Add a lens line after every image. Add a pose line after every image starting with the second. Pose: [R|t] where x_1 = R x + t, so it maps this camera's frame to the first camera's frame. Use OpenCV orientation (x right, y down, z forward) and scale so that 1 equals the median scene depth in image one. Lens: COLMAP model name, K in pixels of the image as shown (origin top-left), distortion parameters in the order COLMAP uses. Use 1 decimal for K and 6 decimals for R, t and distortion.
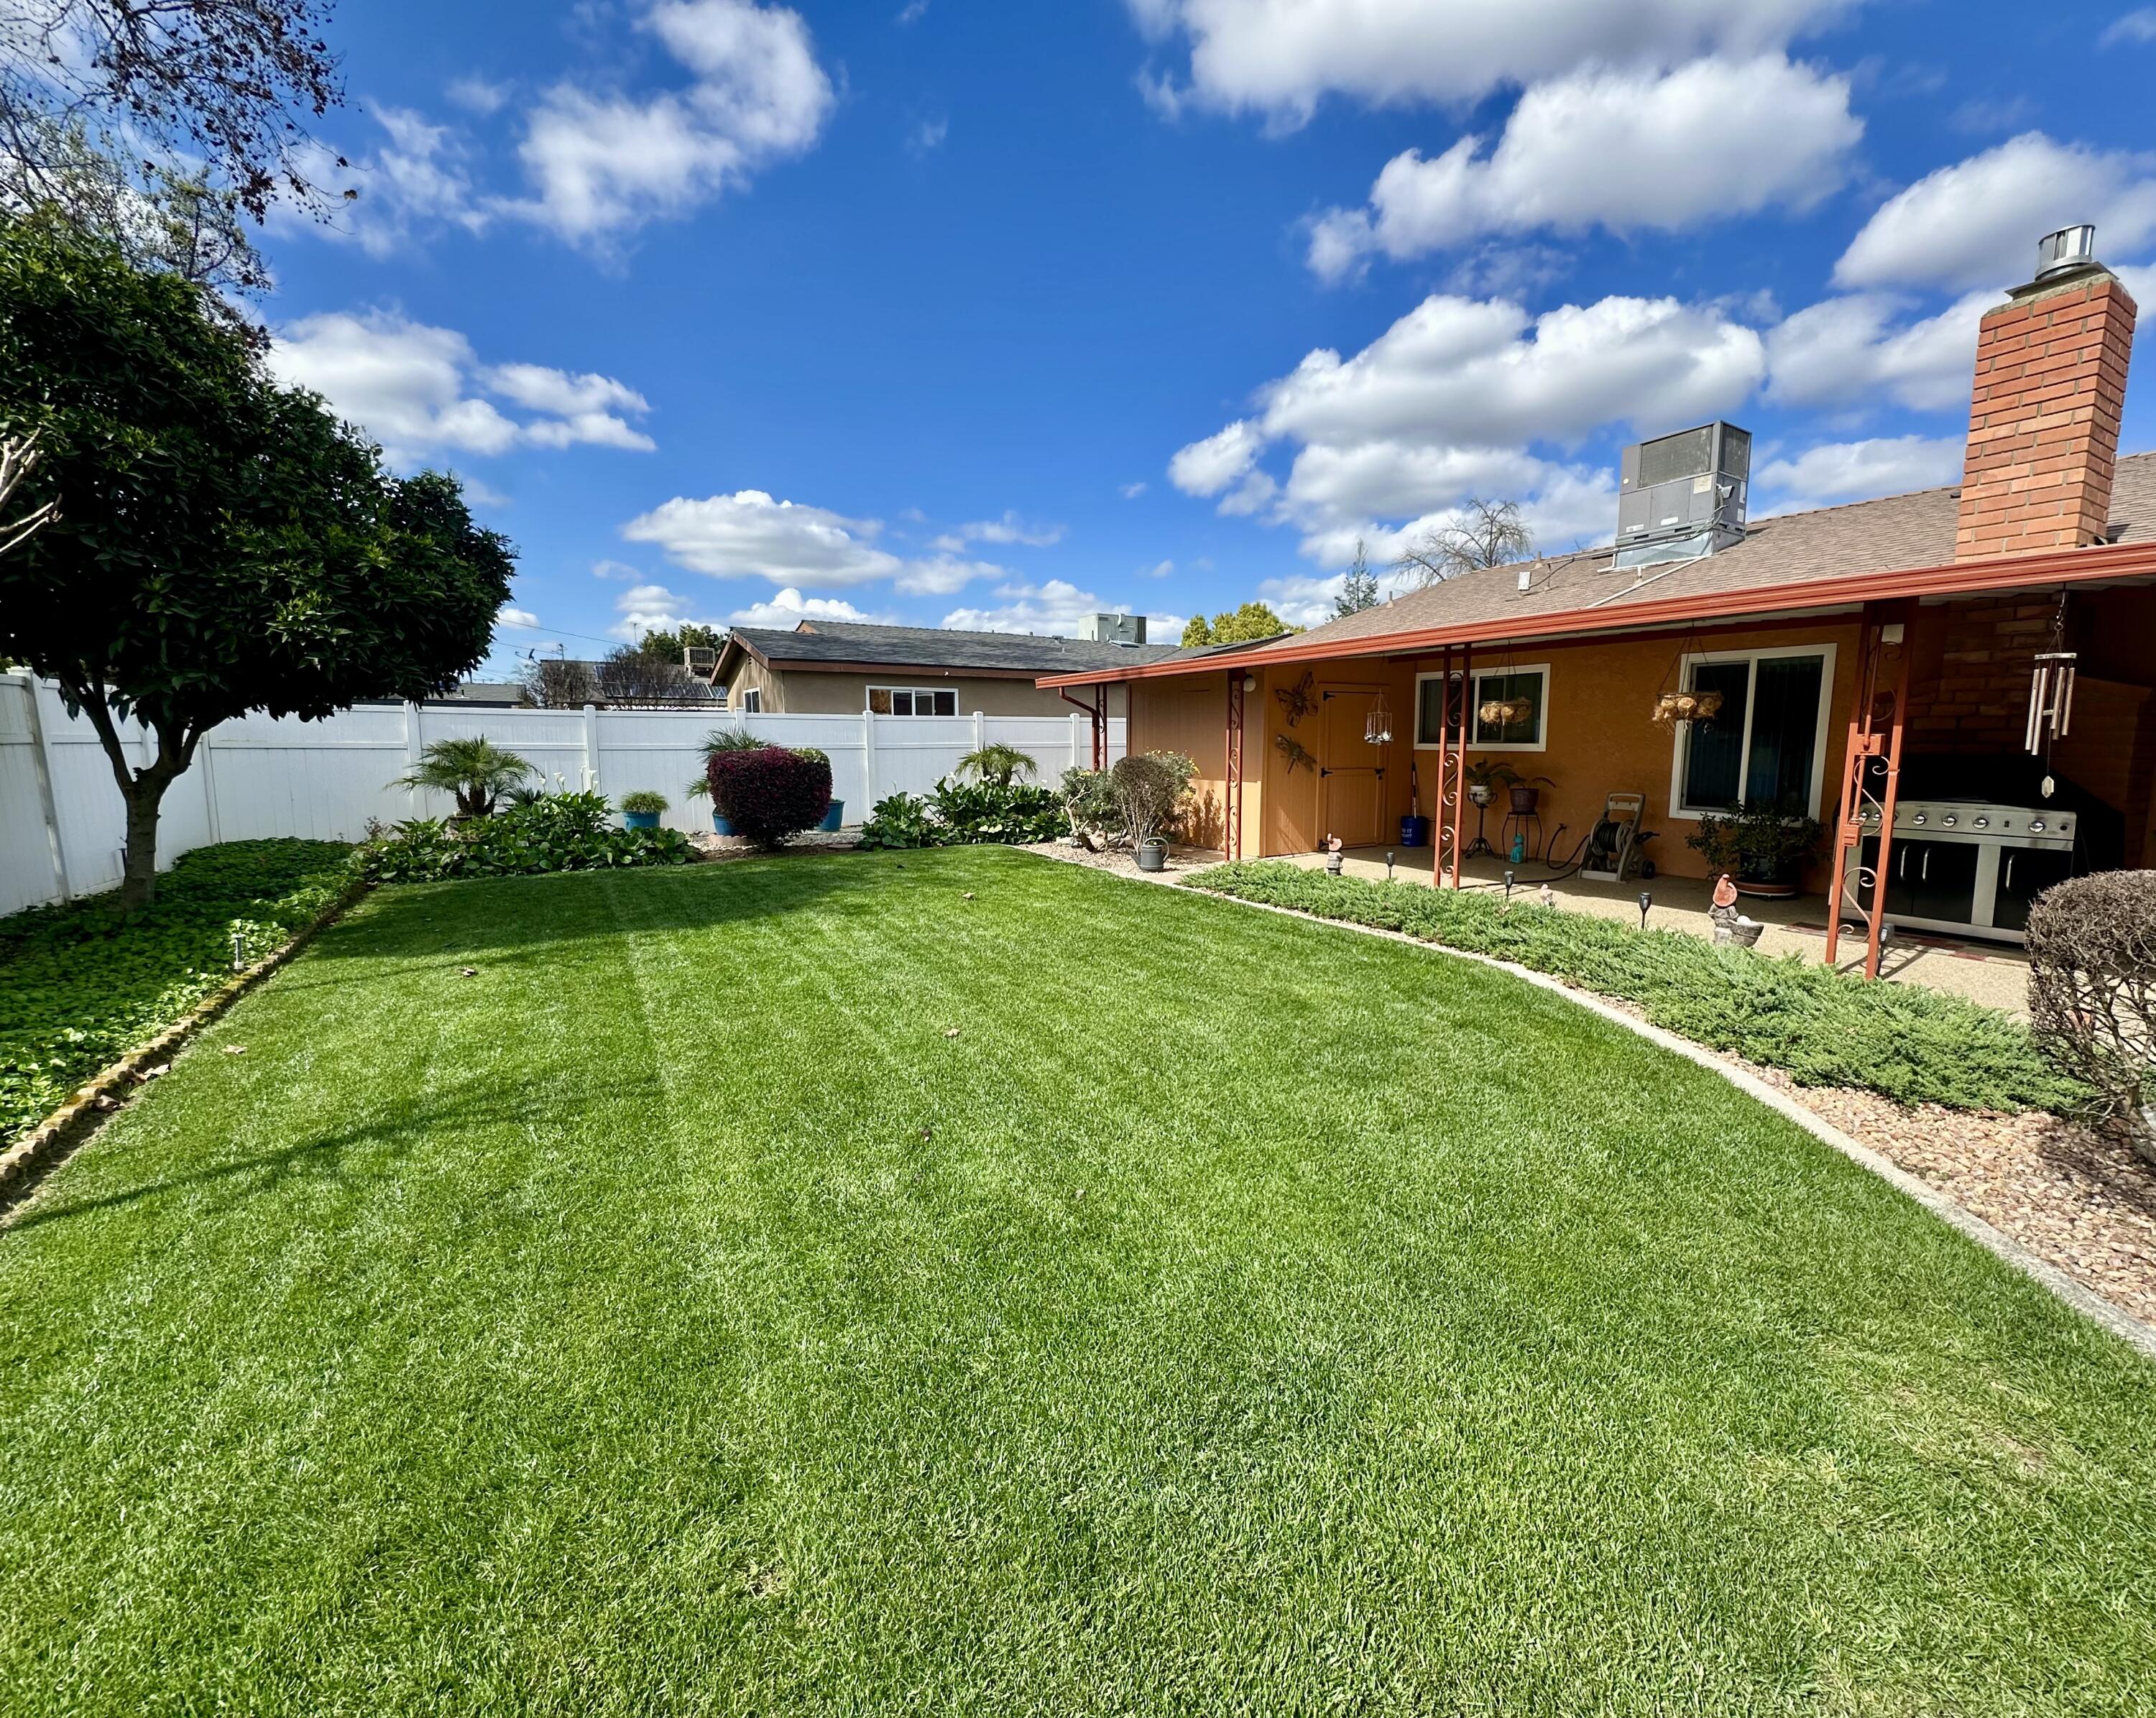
lens RADIAL K [[988.7, 0, 1078.0], [0, 988.7, 859.0], [0, 0, 1]] dist [-0.018580, -0.000076]
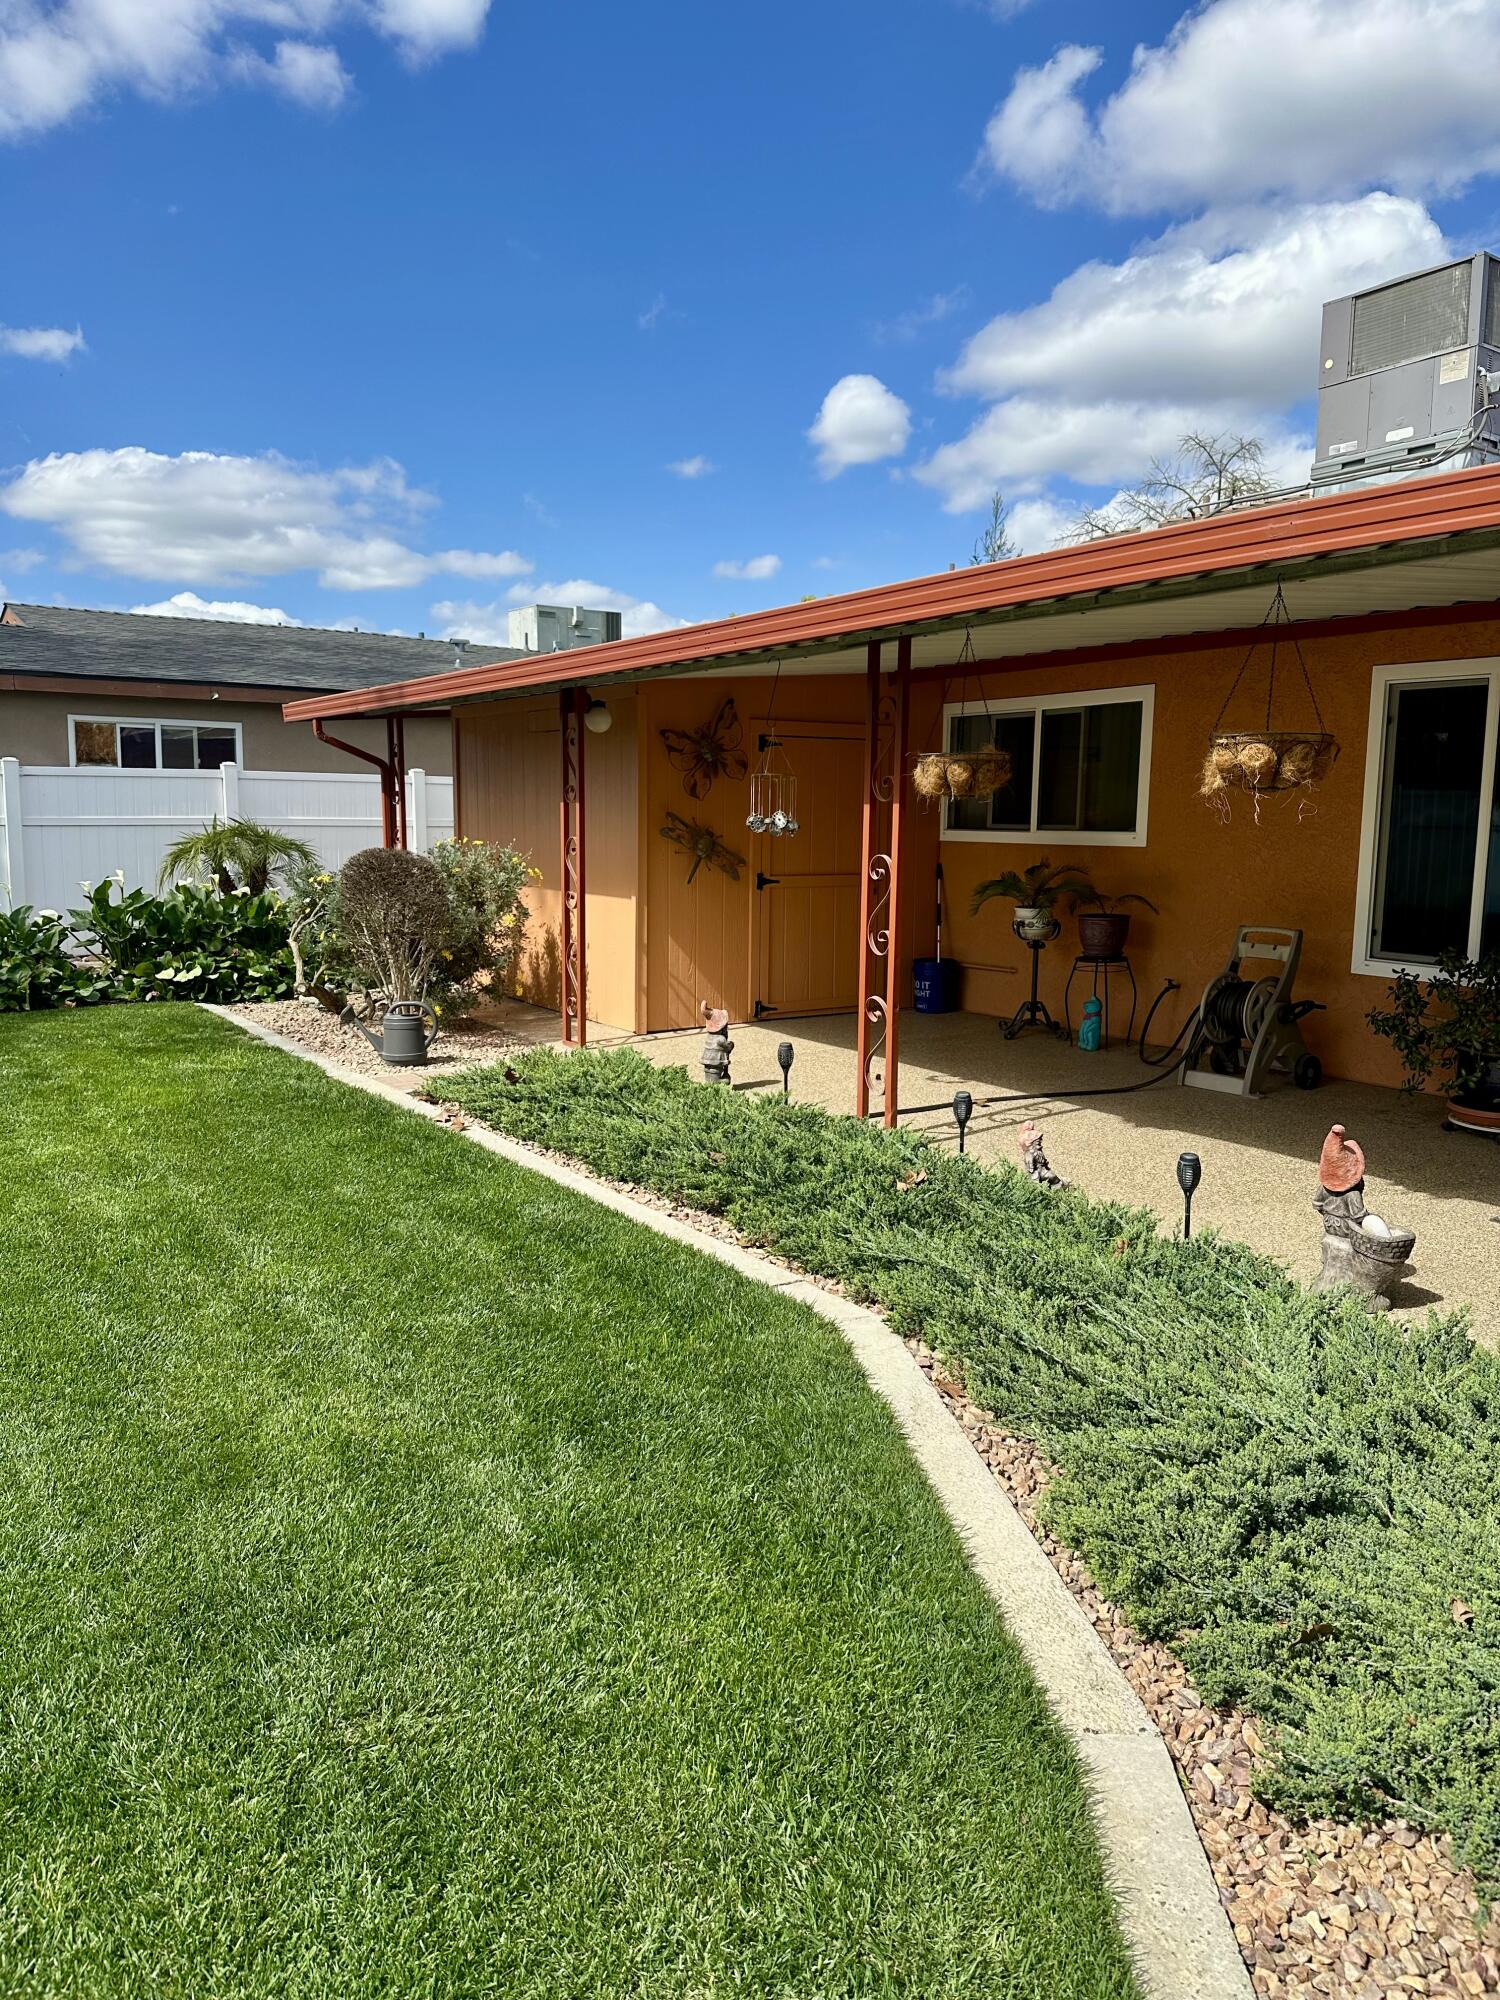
lens RADIAL K [[1421.6, 0, 750.0], [0, 1421.6, 1000.0], [0, 0, 1]] dist [0.071538, -0.109988]
pose [[0.999258, 0.006939, 0.037881, 0.216187], [-0.007406, 0.999898, 0.012189, -0.030761], [-0.037792, -0.012461, 0.999208, 0.200312]]
